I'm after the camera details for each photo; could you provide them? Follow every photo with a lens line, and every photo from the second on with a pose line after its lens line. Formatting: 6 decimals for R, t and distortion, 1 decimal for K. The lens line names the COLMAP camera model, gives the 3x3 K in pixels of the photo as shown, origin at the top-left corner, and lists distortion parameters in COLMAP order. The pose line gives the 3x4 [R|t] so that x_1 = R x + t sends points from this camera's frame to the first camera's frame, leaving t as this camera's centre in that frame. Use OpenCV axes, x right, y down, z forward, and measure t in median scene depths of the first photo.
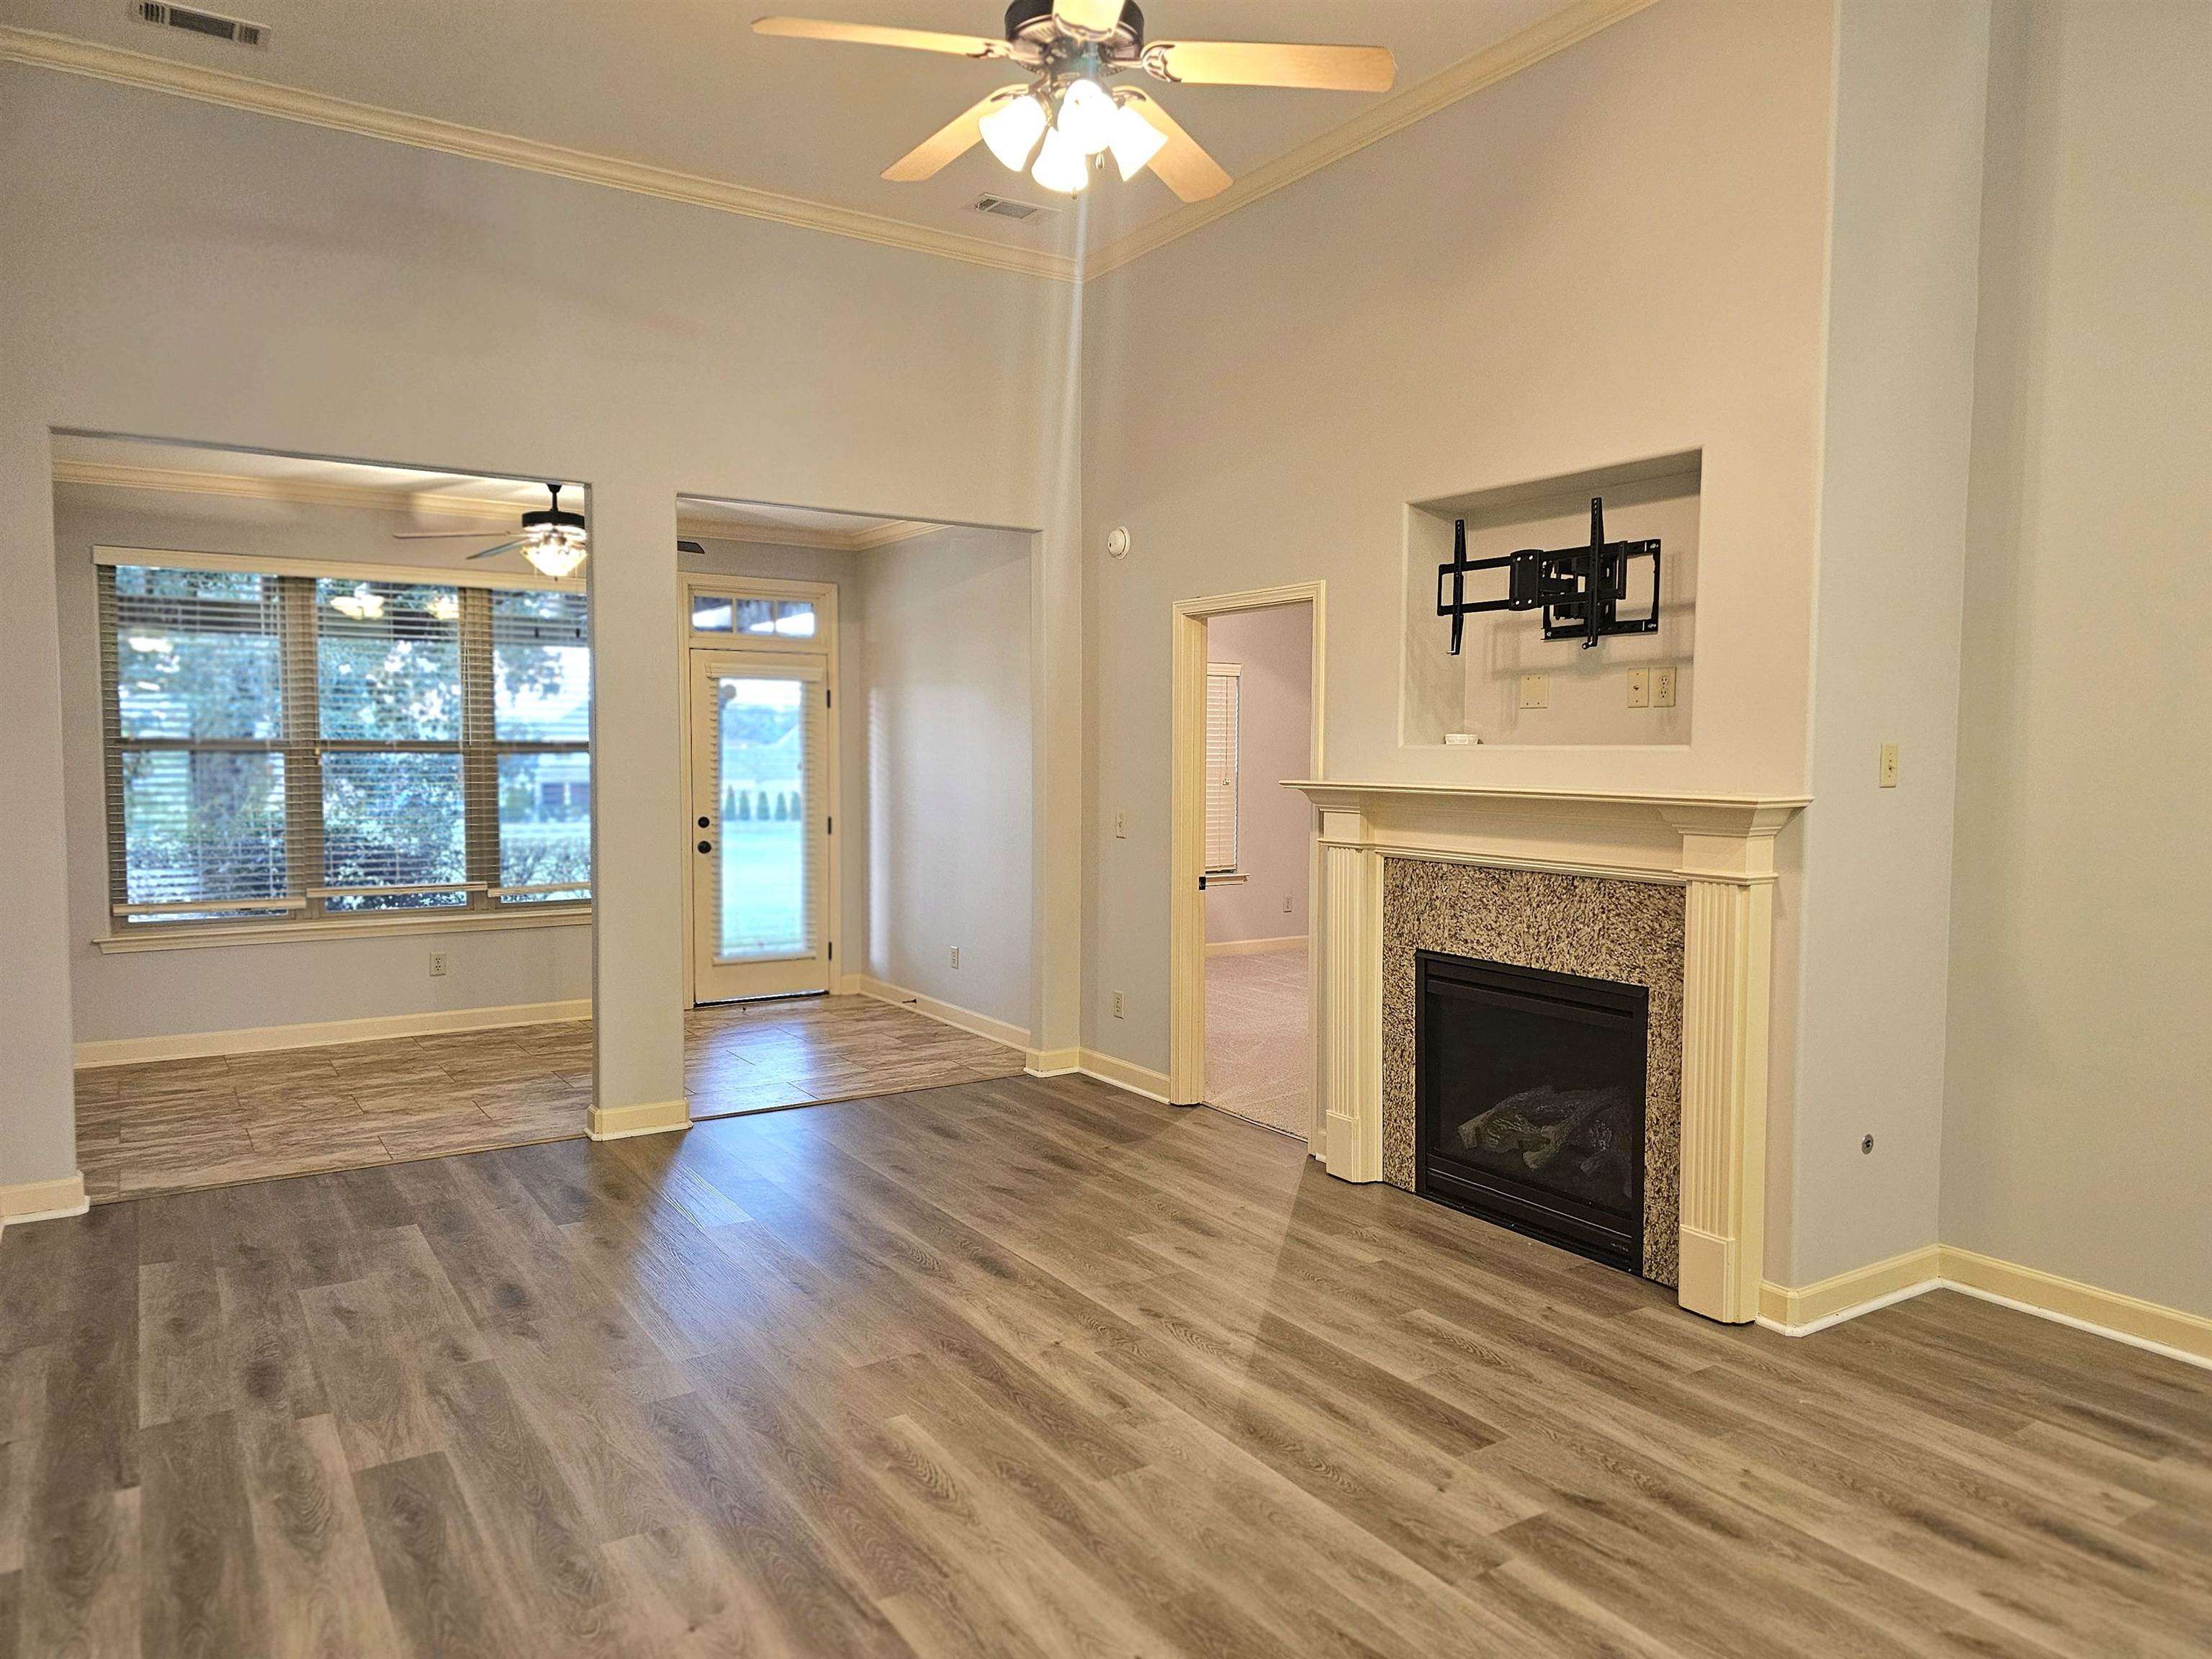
lens RADIAL K [[1483.3, 0, 1119.9], [0, 1483.3, 833.4], [0, 0, 1]] dist [0.073778, -0.060900]
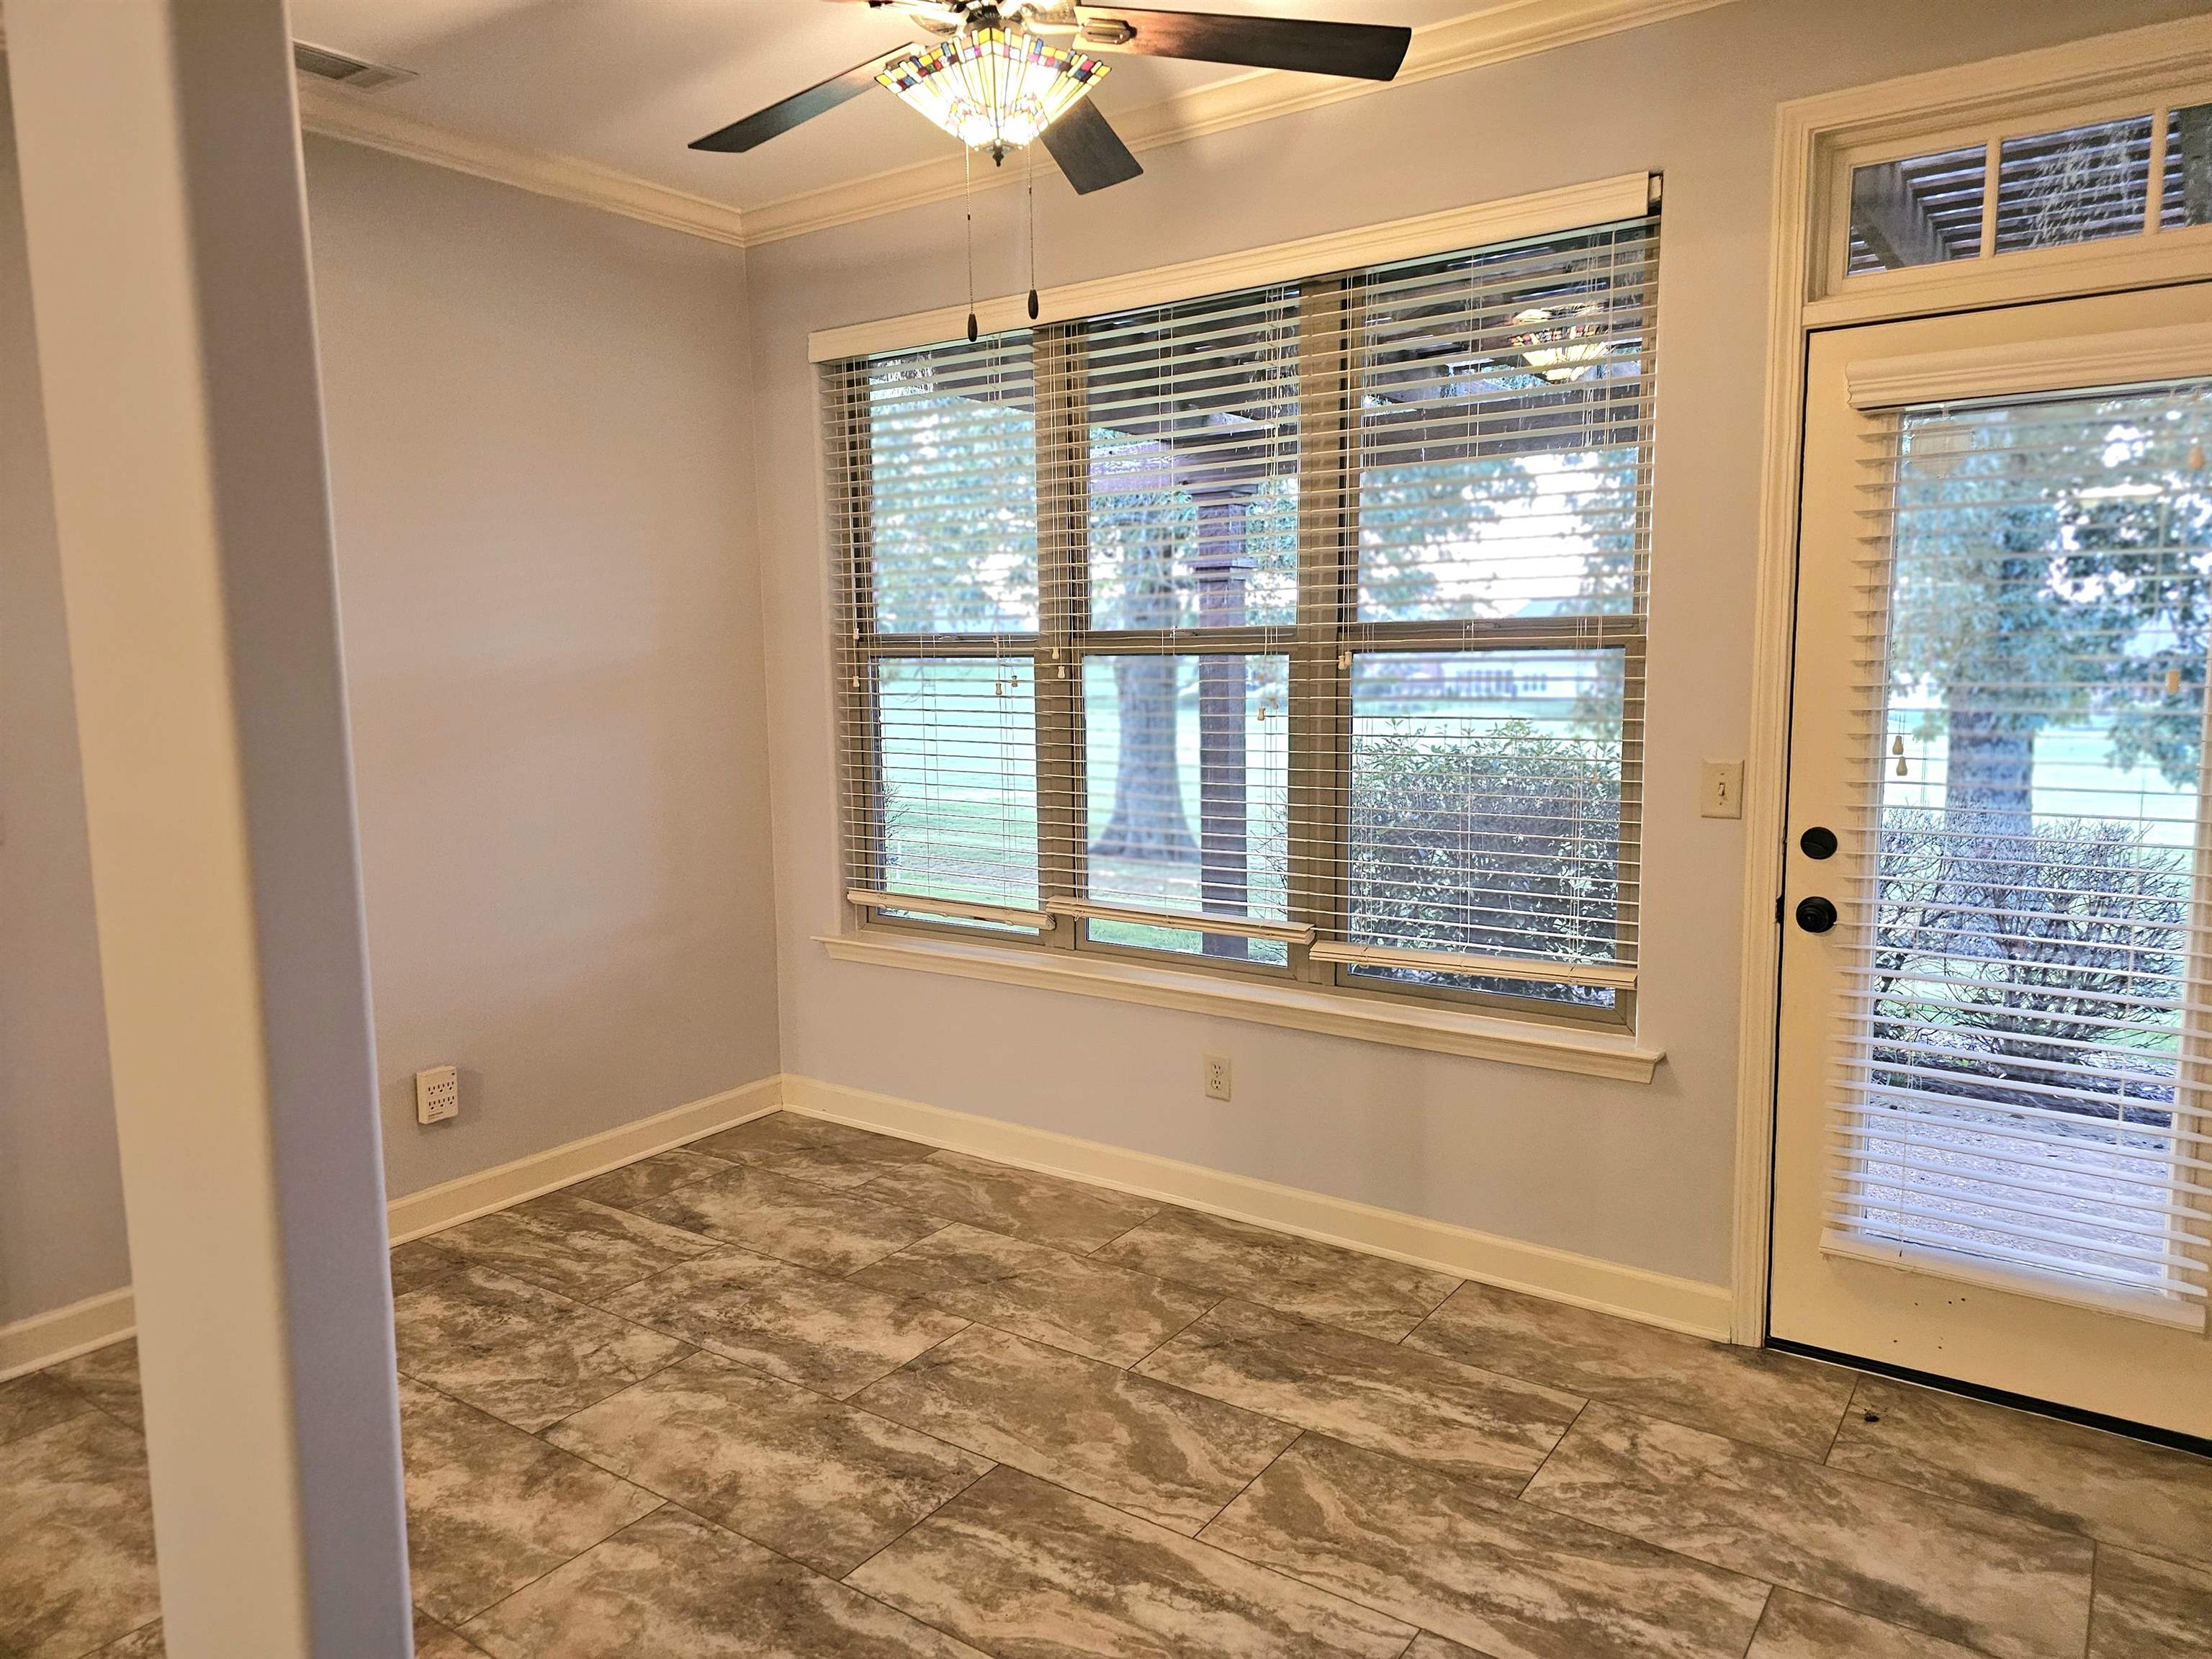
lens RADIAL K [[1483.3, 0, 1119.9], [0, 1483.3, 833.4], [0, 0, 1]] dist [0.073778, -0.060900]
pose [[0.360473, 0.106132, -0.926712, -0.029464], [-0.038815, 0.994352, 0.098780, -0.075340], [0.931962, 0.000363, 0.362556, 1.438012]]
